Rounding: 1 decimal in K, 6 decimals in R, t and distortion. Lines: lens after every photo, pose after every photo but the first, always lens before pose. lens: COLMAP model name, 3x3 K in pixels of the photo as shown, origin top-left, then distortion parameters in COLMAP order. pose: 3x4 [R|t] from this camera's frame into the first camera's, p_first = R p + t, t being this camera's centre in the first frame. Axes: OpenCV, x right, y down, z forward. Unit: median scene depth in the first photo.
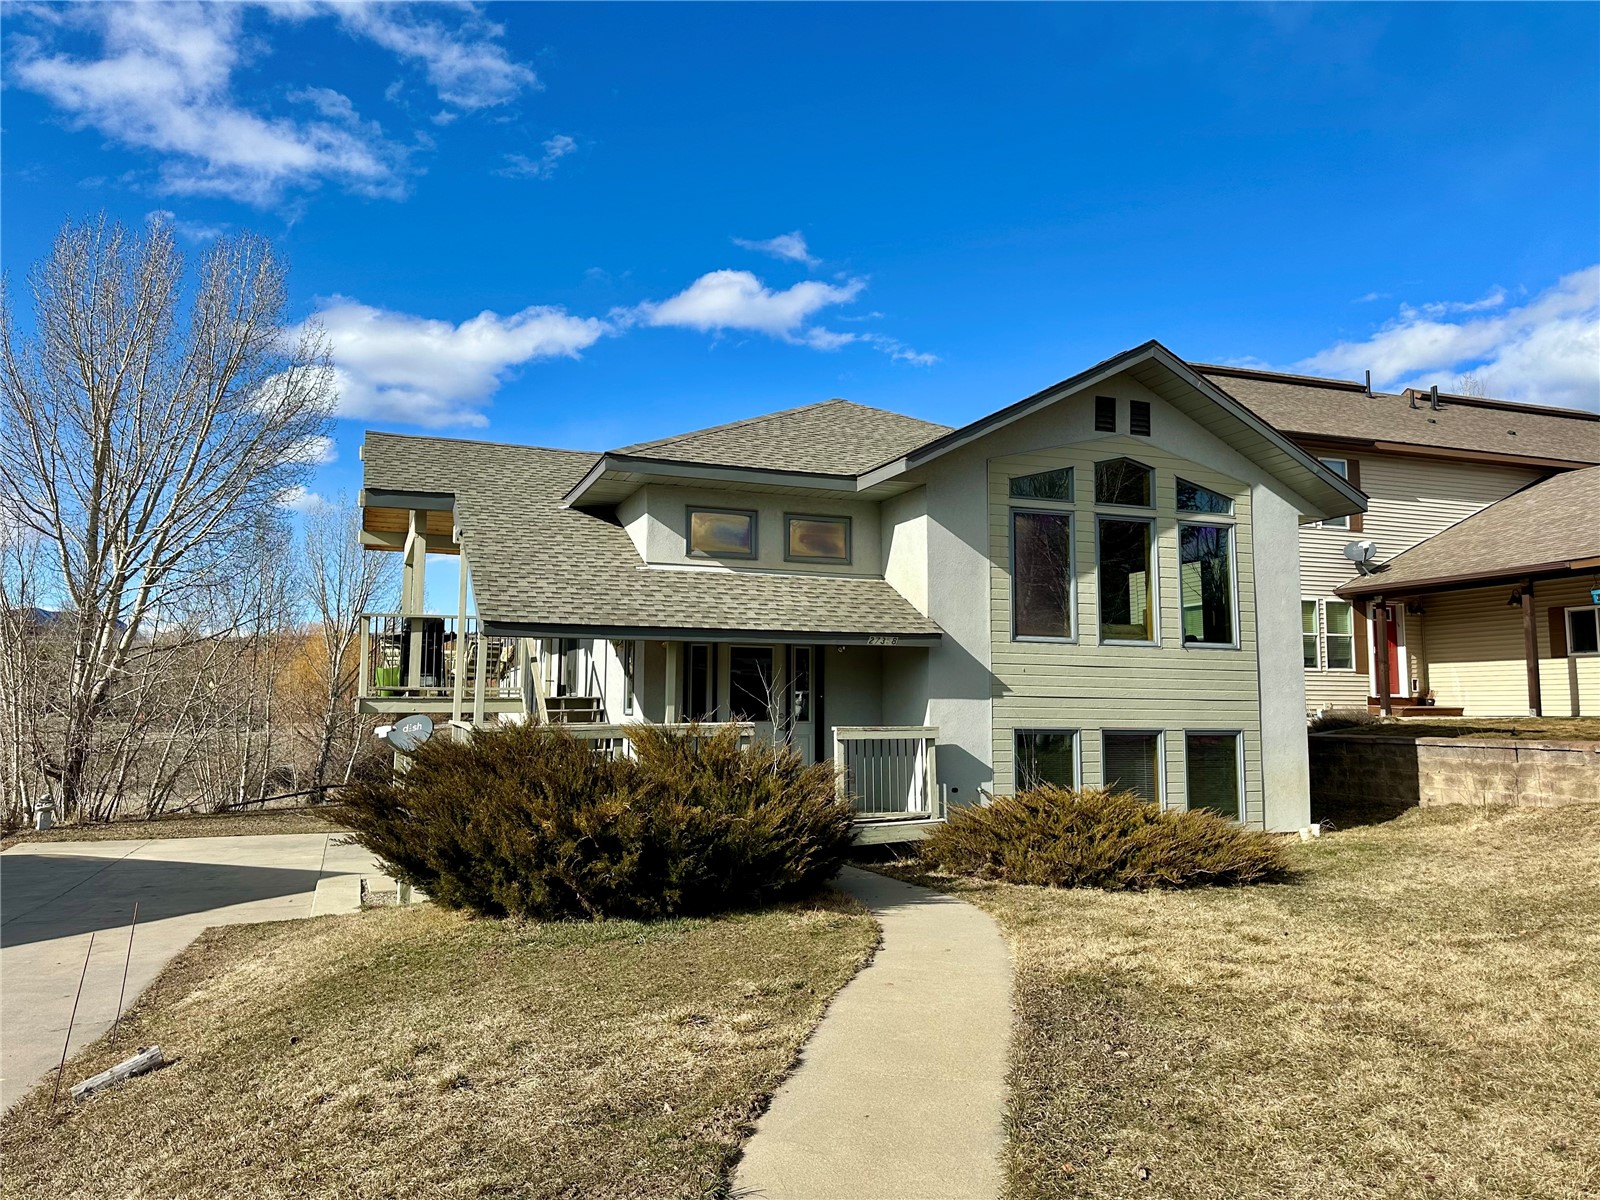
lens RADIAL K [[1146.8, 0, 824.1], [0, 1146.8, 608.4], [0, 0, 1]] dist [0.082137, -0.107968]
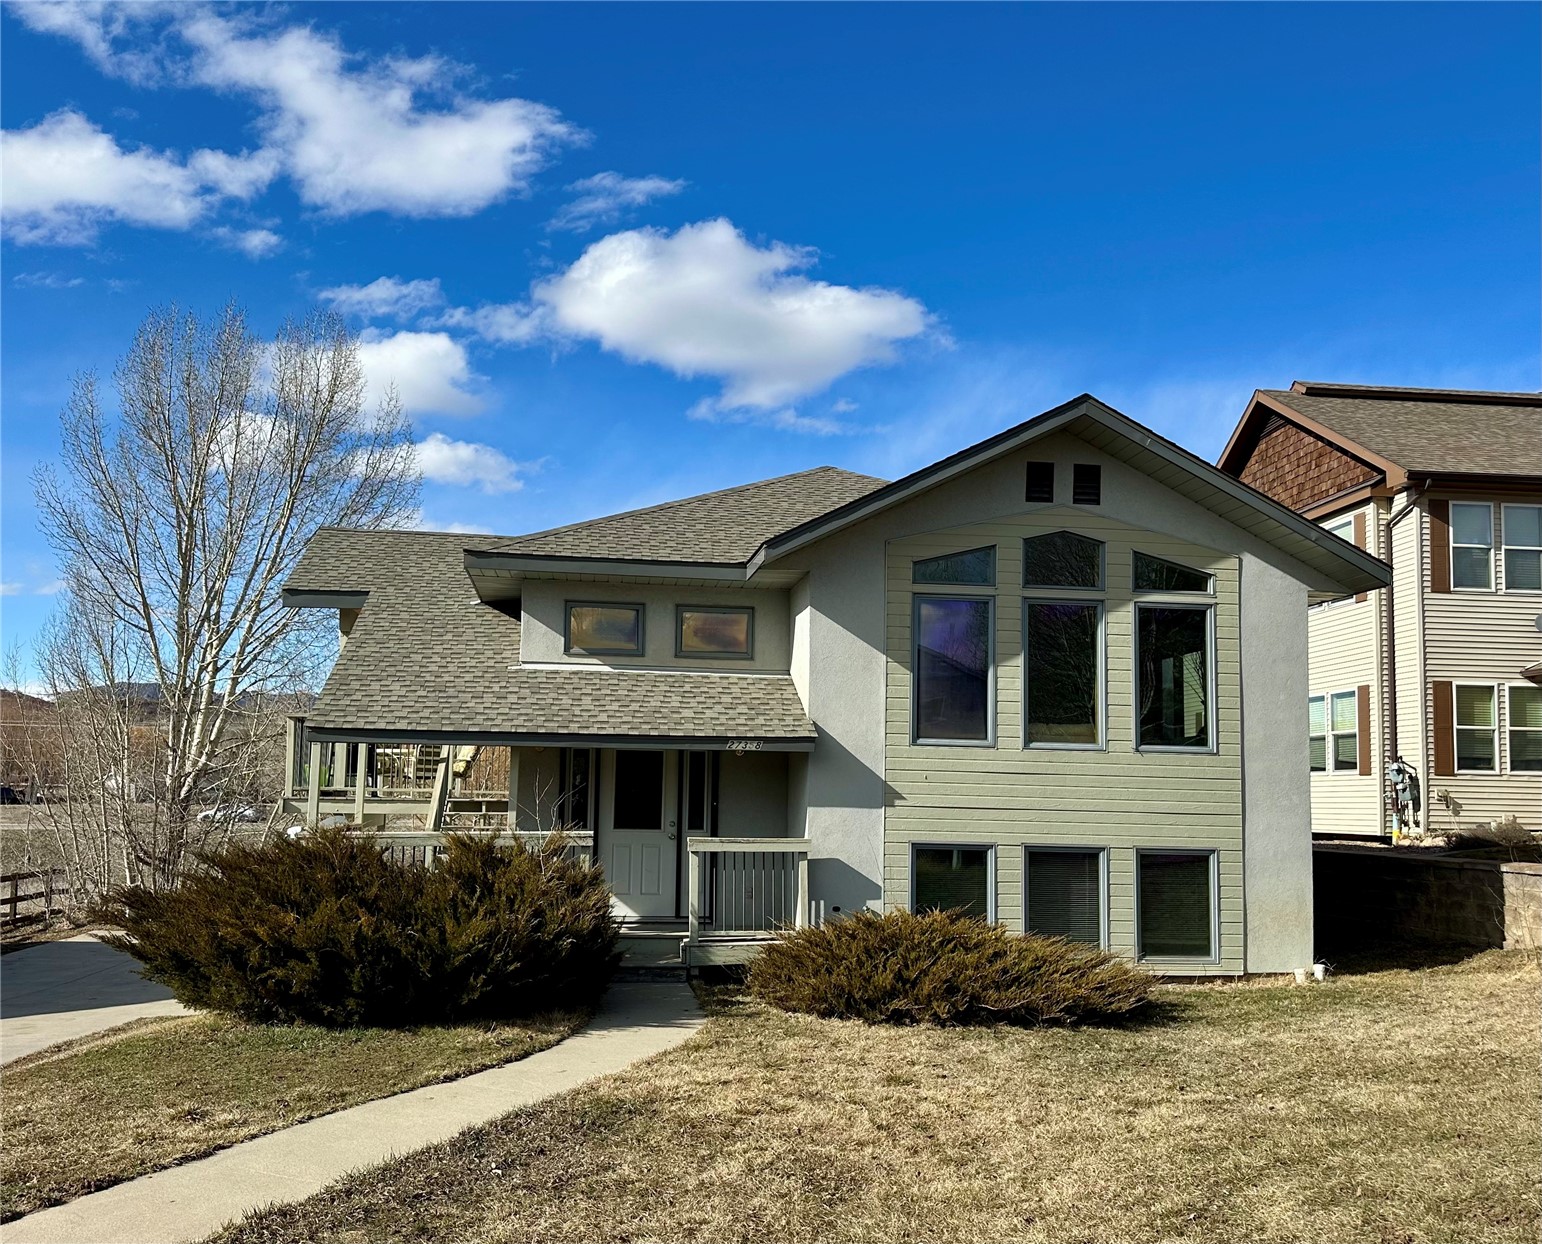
lens RADIAL K [[1348.6, 0, 766.8], [0, 1348.6, 713.6], [0, 0, 1]] dist [0.122148, -0.191216]
pose [[0.970833, -0.002653, -0.239744, 0.288824], [0.007473, 0.999788, 0.019199, -0.015558], [0.239642, -0.020431, 0.970646, -0.041243]]
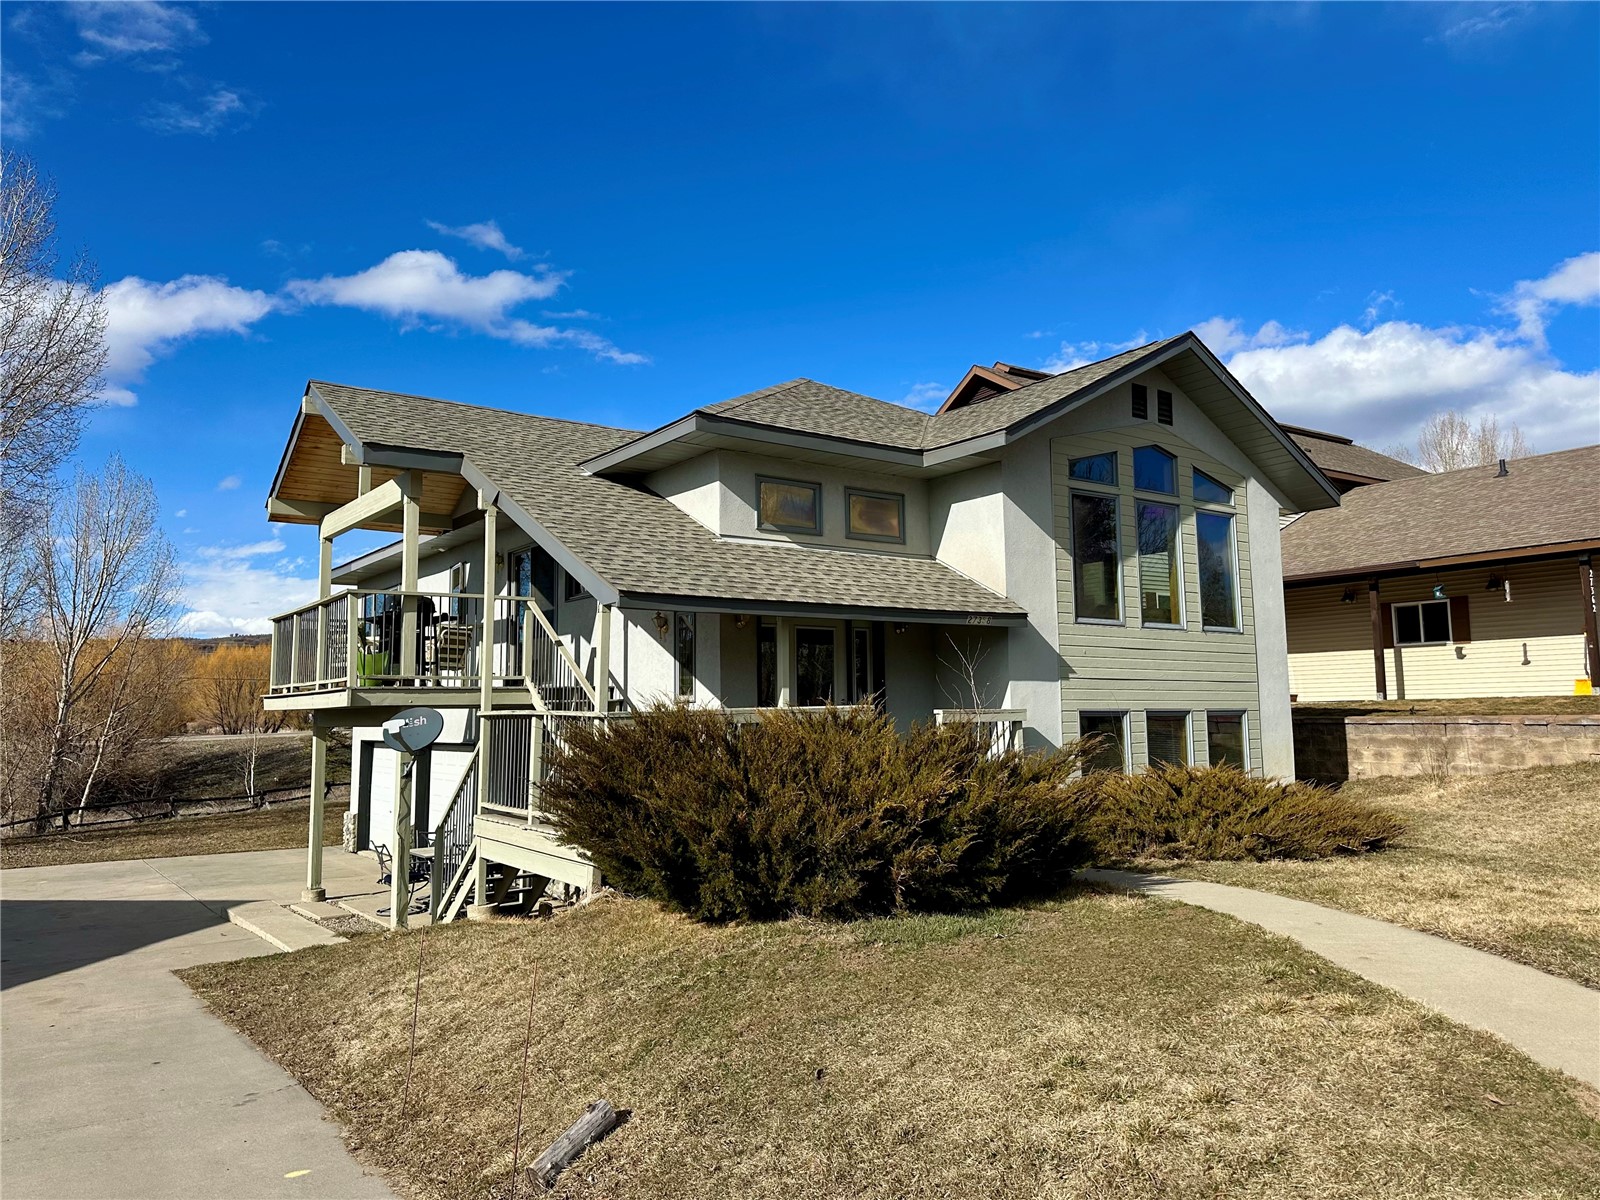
lens RADIAL K [[1146.8, 0, 824.1], [0, 1146.8, 608.4], [0, 0, 1]] dist [0.082137, -0.107968]
pose [[0.966582, 0.006329, 0.256281, -0.284612], [-0.005112, 0.999972, -0.005414, 0.021255], [-0.256309, 0.003922, 0.966587, 0.087448]]
